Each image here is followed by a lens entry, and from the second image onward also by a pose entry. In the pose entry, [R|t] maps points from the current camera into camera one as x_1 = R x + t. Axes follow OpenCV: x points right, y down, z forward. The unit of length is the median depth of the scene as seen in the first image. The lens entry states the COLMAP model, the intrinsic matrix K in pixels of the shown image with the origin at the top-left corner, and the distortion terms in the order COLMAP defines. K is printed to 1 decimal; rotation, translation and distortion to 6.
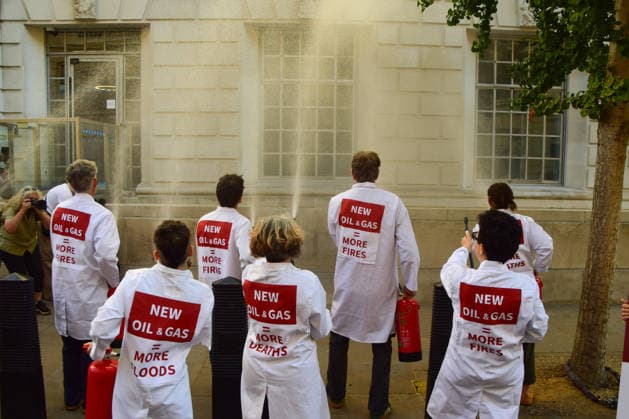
lens RADIAL K [[572.5, 0, 328.7], [0, 572.5, 210.9], [0, 0, 1]] dist [-0.077866, -0.002835]
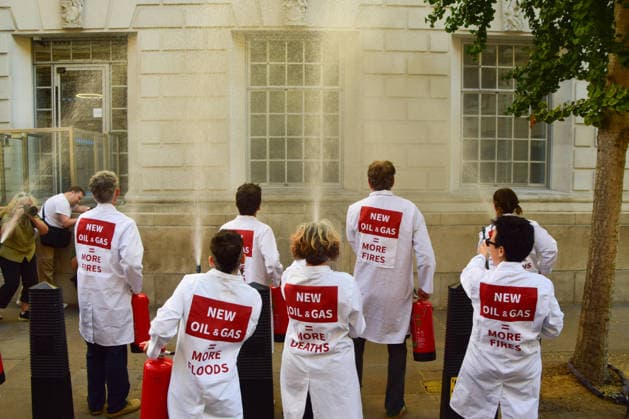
lens RADIAL K [[593.0, 0, 295.1], [0, 593.0, 209.1], [0, 0, 1]] dist [-0.087694, 0.012319]
pose [[0.999906, -0.013169, 0.003927, -0.091084], [0.013218, 0.999832, -0.012722, -0.002744], [-0.003759, 0.012773, 0.999911, -0.074821]]
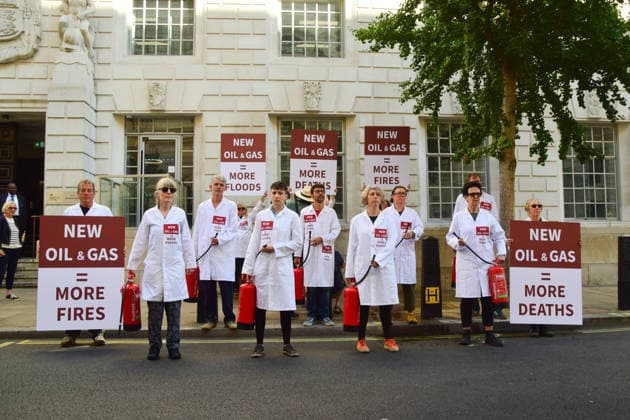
lens RADIAL K [[584.0, 0, 312.8], [0, 584.0, 201.6], [0, 0, 1]] dist [-0.085935, 0.007386]
pose [[0.996433, -0.017781, 0.082487, -0.331687], [0.031309, 0.985674, -0.165731, 0.291214], [-0.078358, 0.167722, 0.982715, -0.896709]]
